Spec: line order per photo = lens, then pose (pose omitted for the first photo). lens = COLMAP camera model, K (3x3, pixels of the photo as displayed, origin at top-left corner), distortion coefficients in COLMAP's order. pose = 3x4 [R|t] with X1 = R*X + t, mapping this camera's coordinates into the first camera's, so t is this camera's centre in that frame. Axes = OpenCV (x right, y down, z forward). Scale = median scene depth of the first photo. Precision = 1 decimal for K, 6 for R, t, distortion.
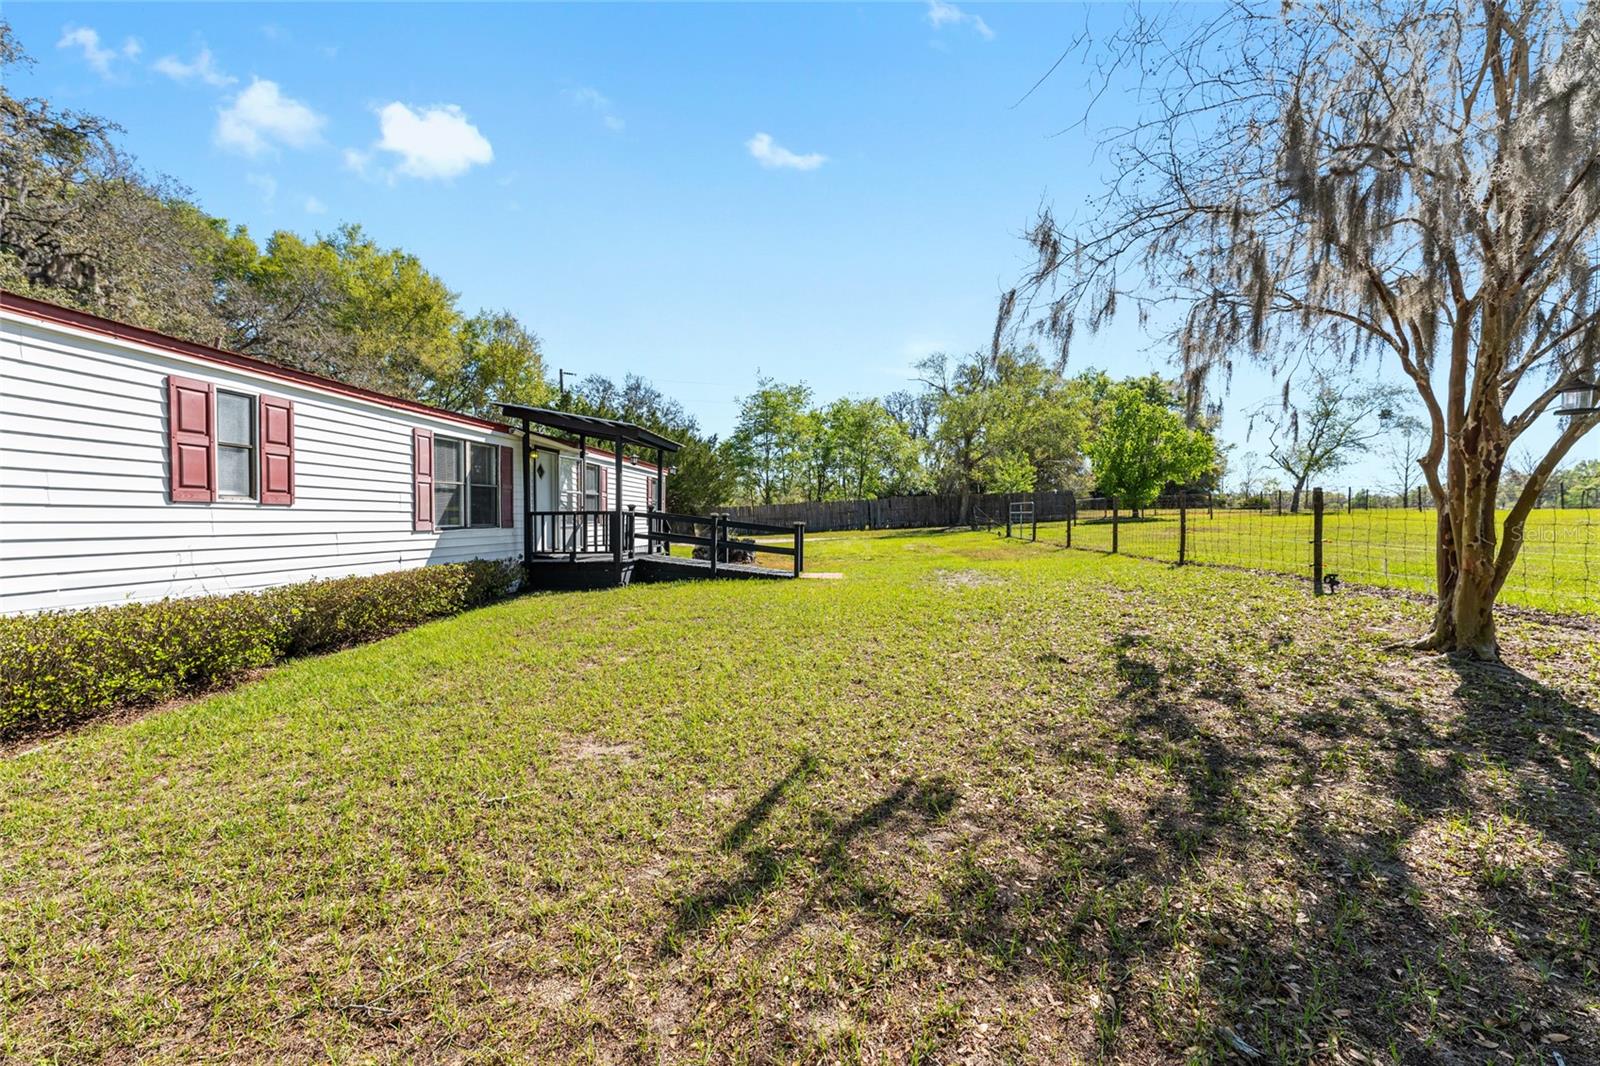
lens RADIAL K [[632.3, 0, 797.5], [0, 632.3, 531.8], [0, 0, 1]] dist [0.001959, 0.000605]
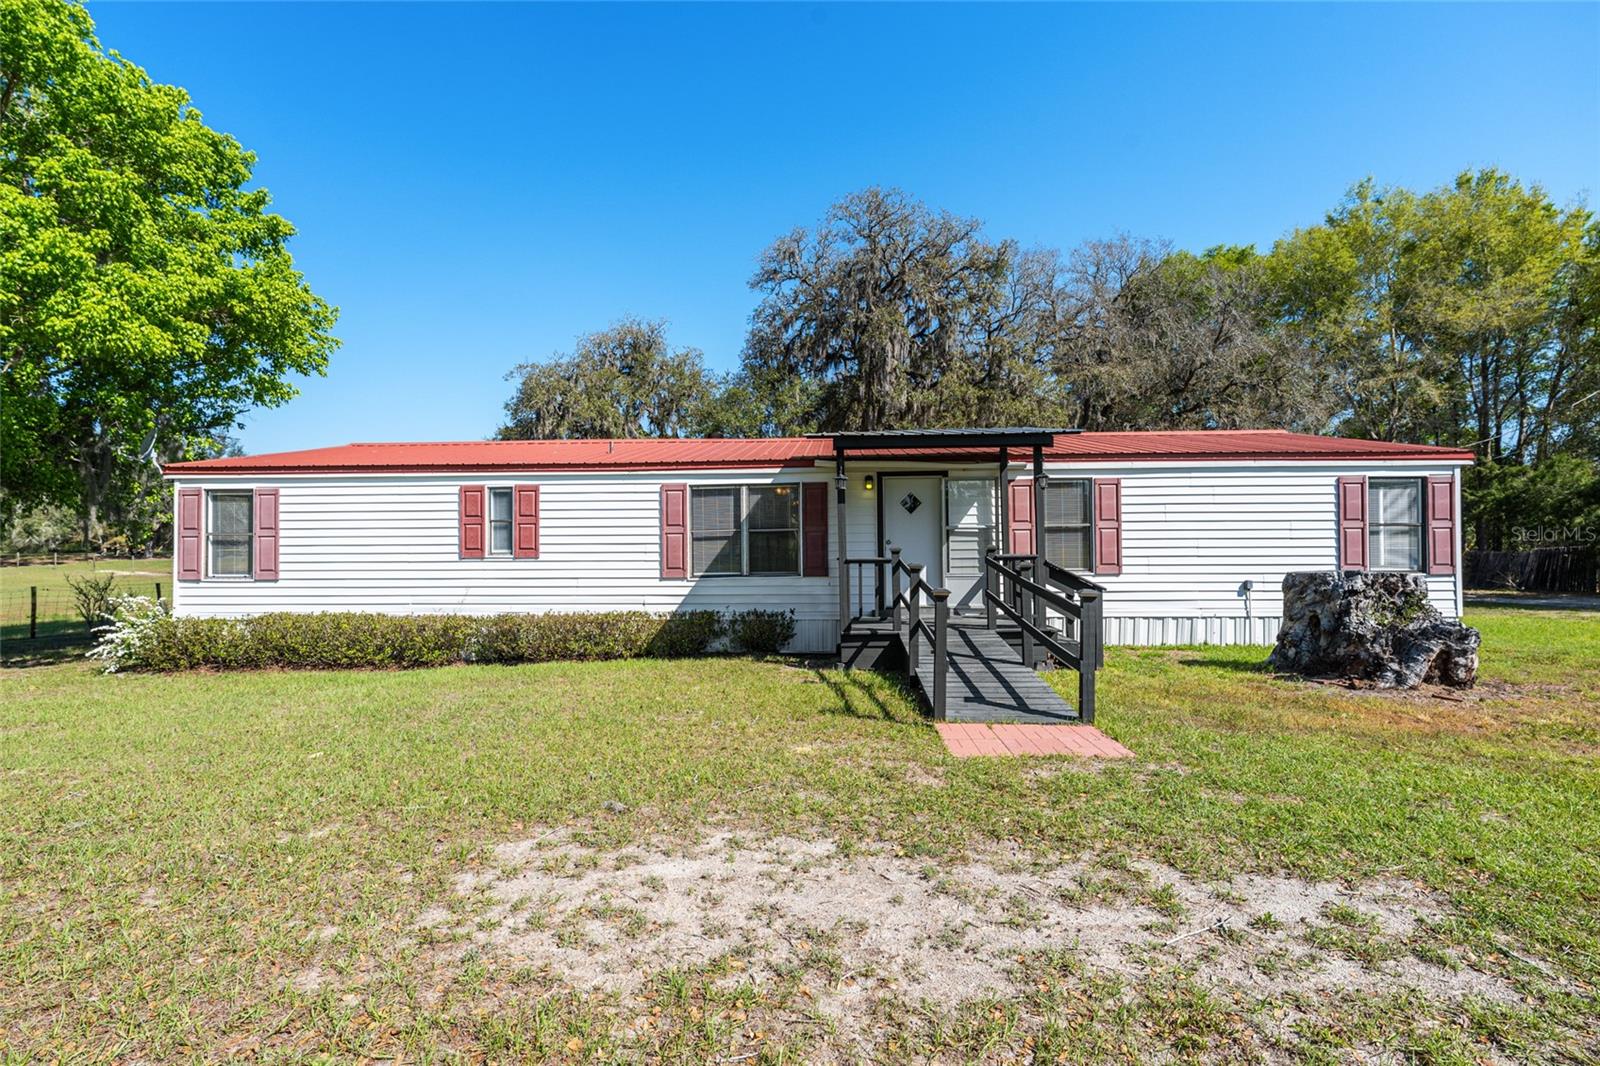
lens RADIAL K [[657.9, 0, 785.9], [0, 657.9, 553.2], [0, 0, 1]] dist [-0.002023, -0.000111]
pose [[0.042552, -0.022922, -0.998831, 0.424764], [-0.014941, 0.999610, -0.023576, -0.015944], [0.998983, 0.015927, 0.042193, 0.907023]]
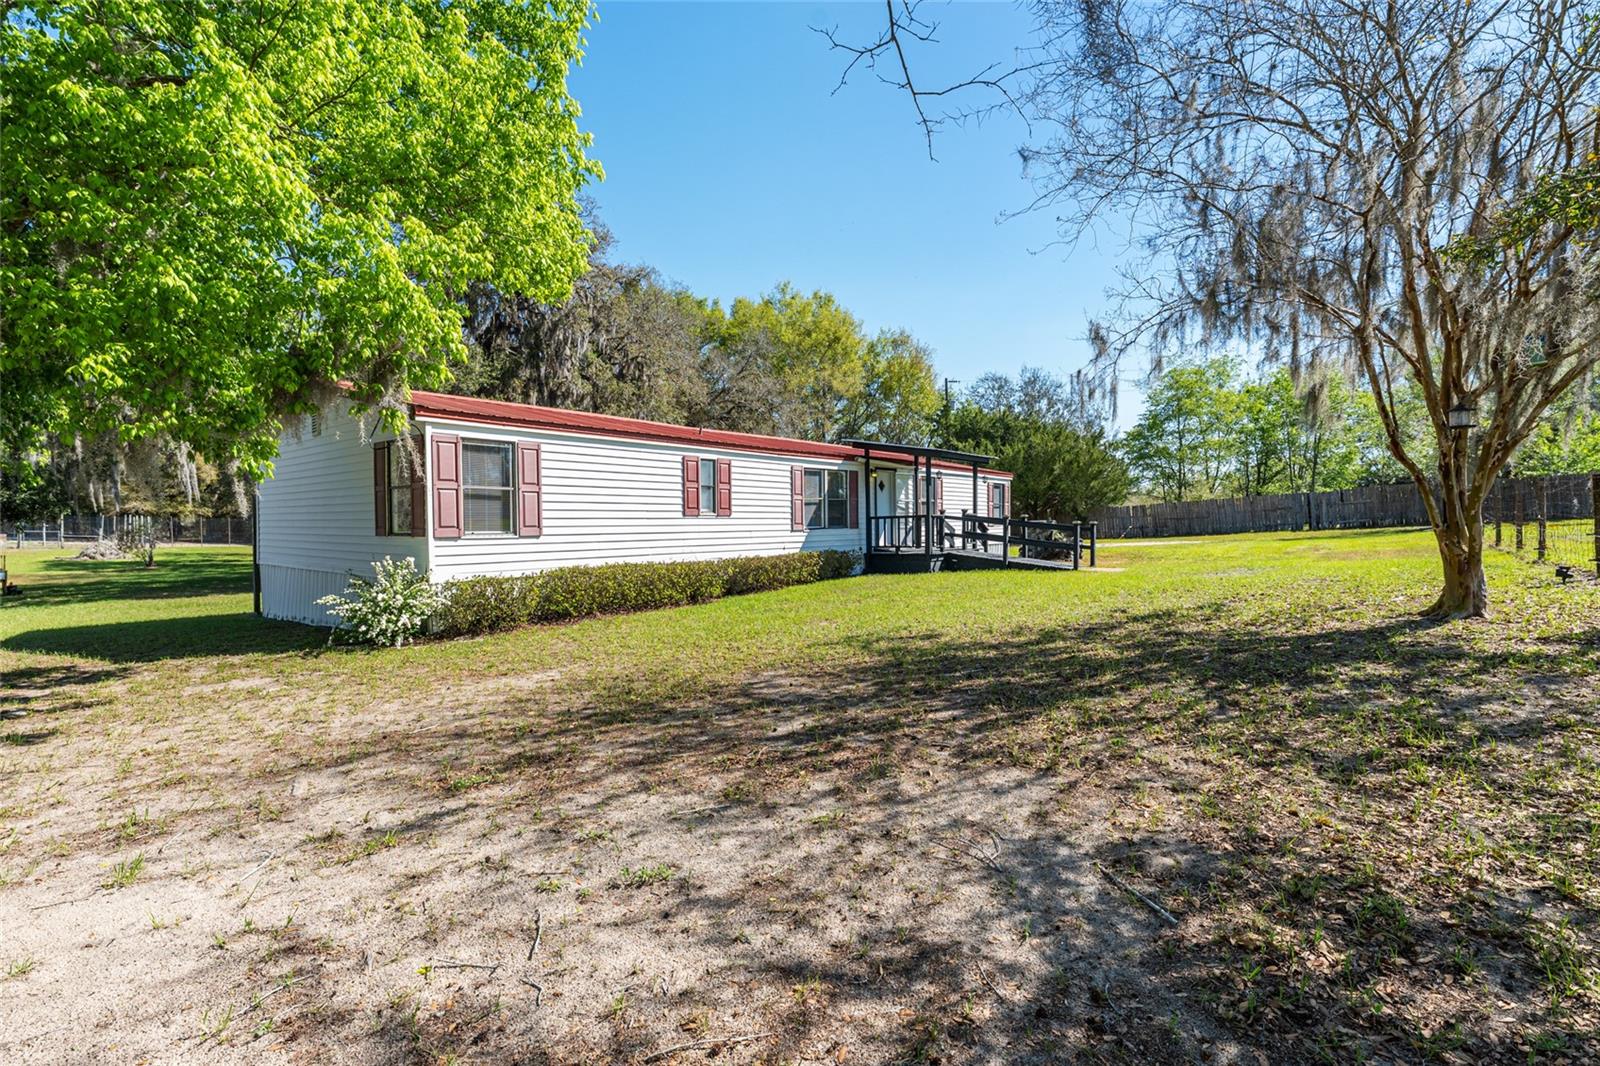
lens RADIAL K [[708.1, 0, 784.8], [0, 708.1, 530.0], [0, 0, 1]] dist [0.001659, 0.000015]
pose [[0.810719, -0.007139, -0.585391, 0.329521], [0.001826, 0.999952, -0.009666, 0.011761], [0.585432, 0.006768, 0.810693, -0.355803]]
